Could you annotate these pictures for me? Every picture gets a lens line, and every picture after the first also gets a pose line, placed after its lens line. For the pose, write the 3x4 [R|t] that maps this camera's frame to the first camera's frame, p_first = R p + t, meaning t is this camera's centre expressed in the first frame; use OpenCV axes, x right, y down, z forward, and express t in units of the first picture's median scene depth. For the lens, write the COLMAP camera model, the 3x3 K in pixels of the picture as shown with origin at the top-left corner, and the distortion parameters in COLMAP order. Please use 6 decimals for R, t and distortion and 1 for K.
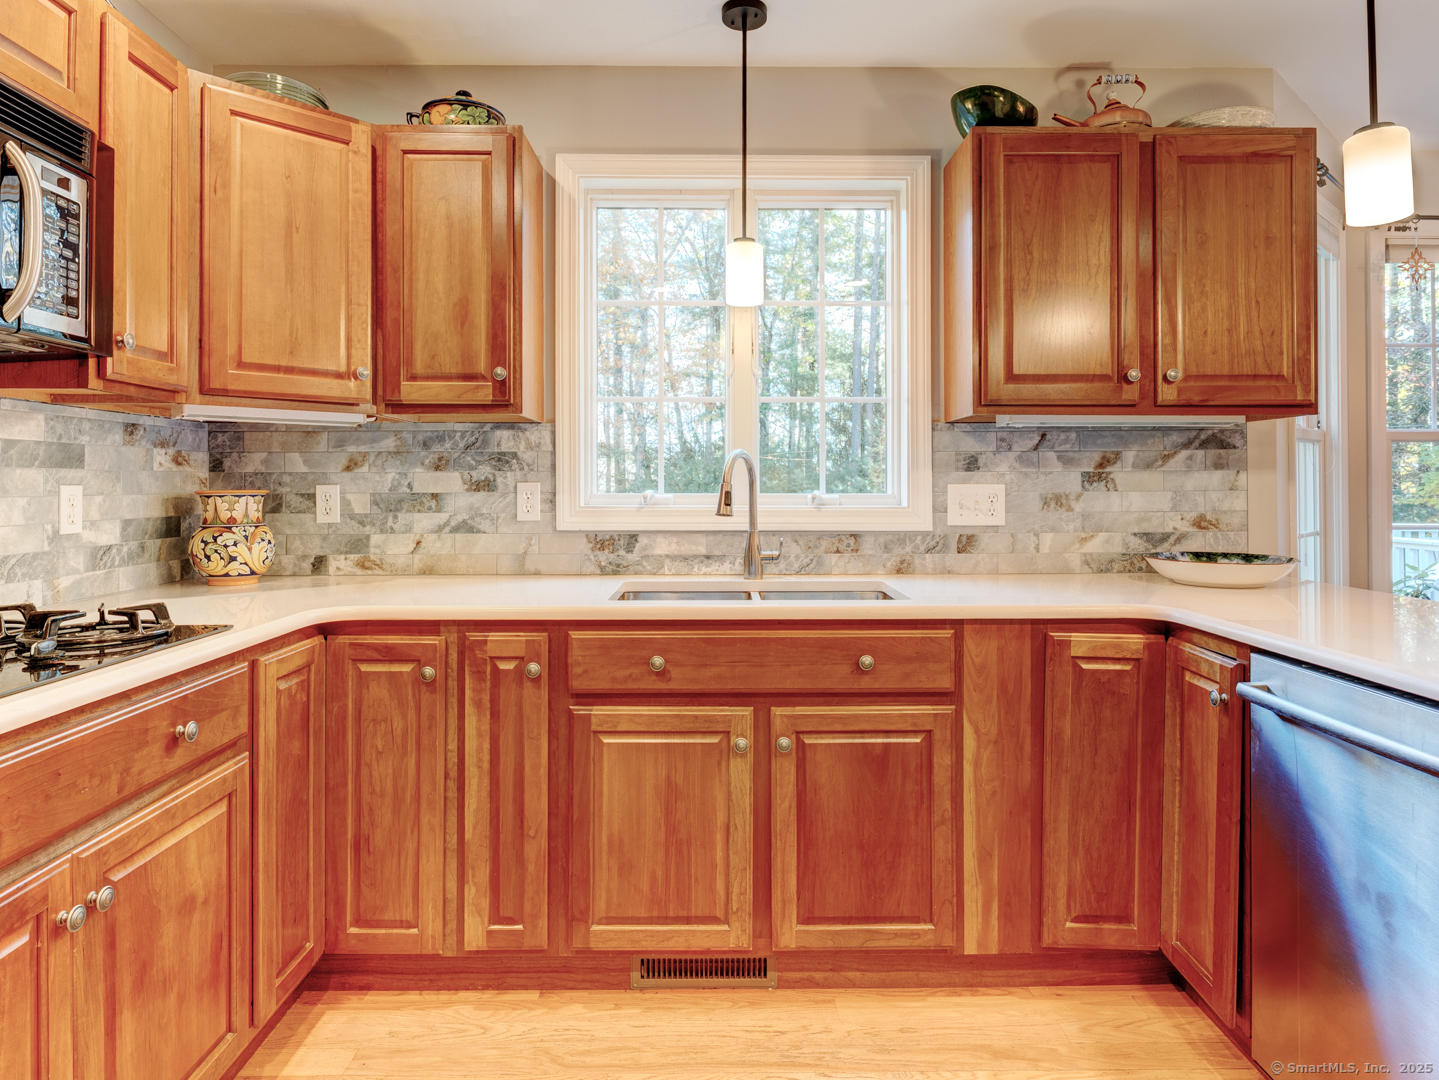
lens RADIAL K [[840.2, 0, 718.7], [0, 840.2, 479.1], [0, 0, 1]] dist [0.001297, -0.001777]
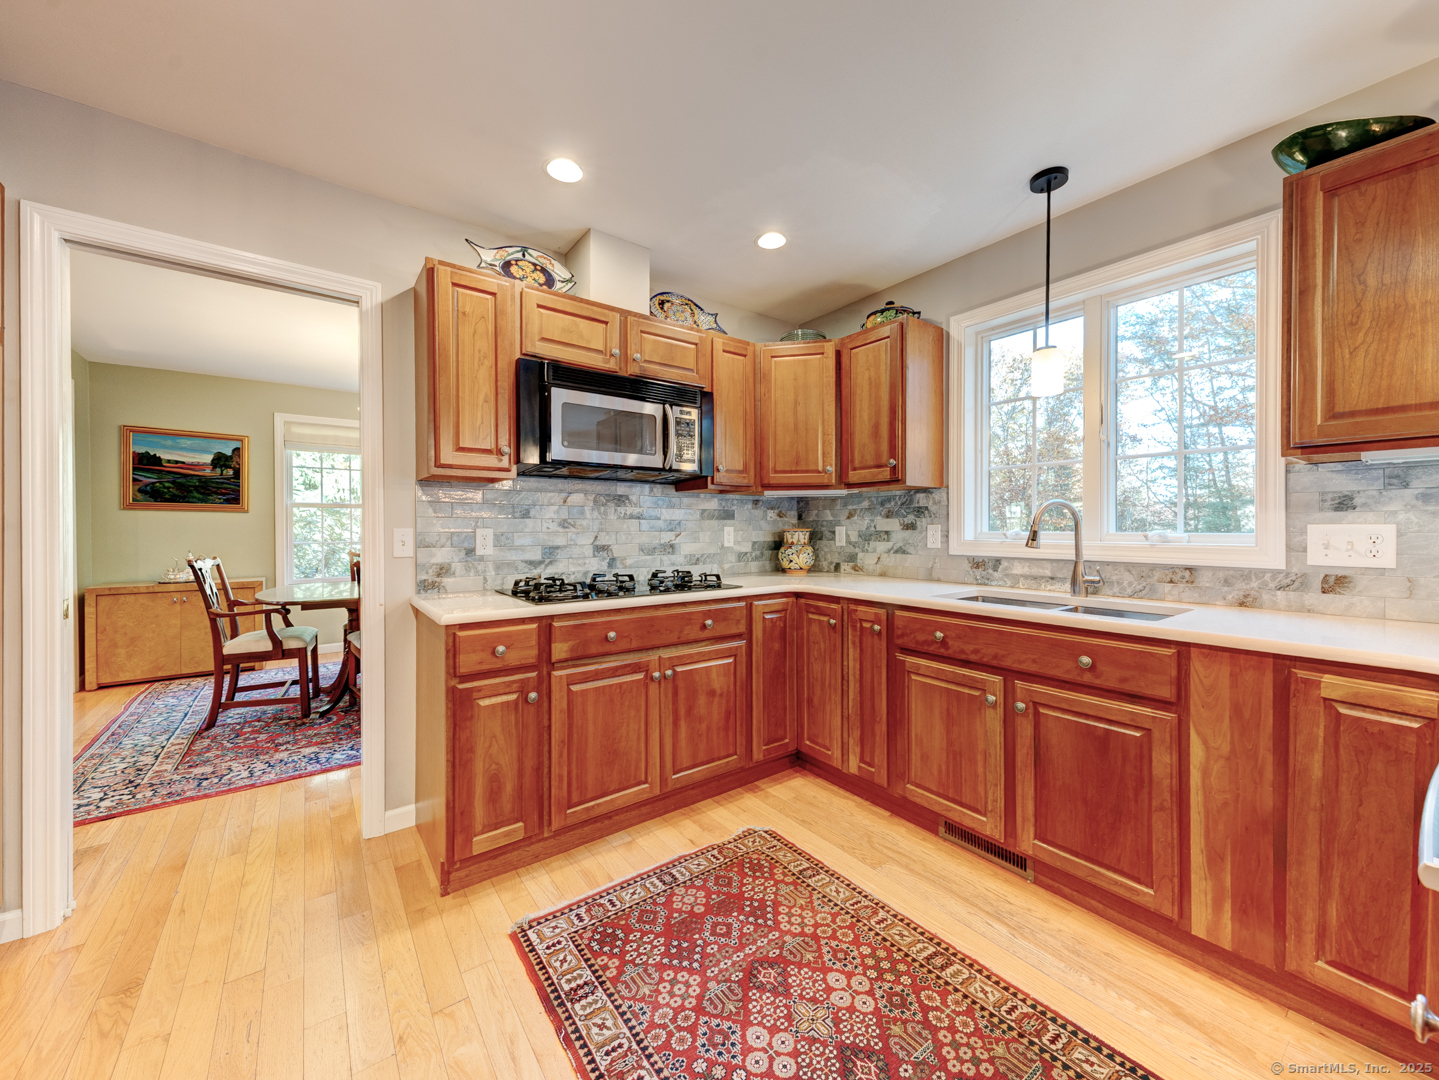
lens RADIAL K [[556.9, 0, 722.1], [0, 556.9, 530.3], [0, 0, 1]] dist [0.002632, -0.000201]
pose [[0.584930, 0.003989, -0.811074, 0.519087], [0.007519, 0.999918, 0.010340, 0.000931], [0.811049, -0.012146, 0.584852, 0.036688]]
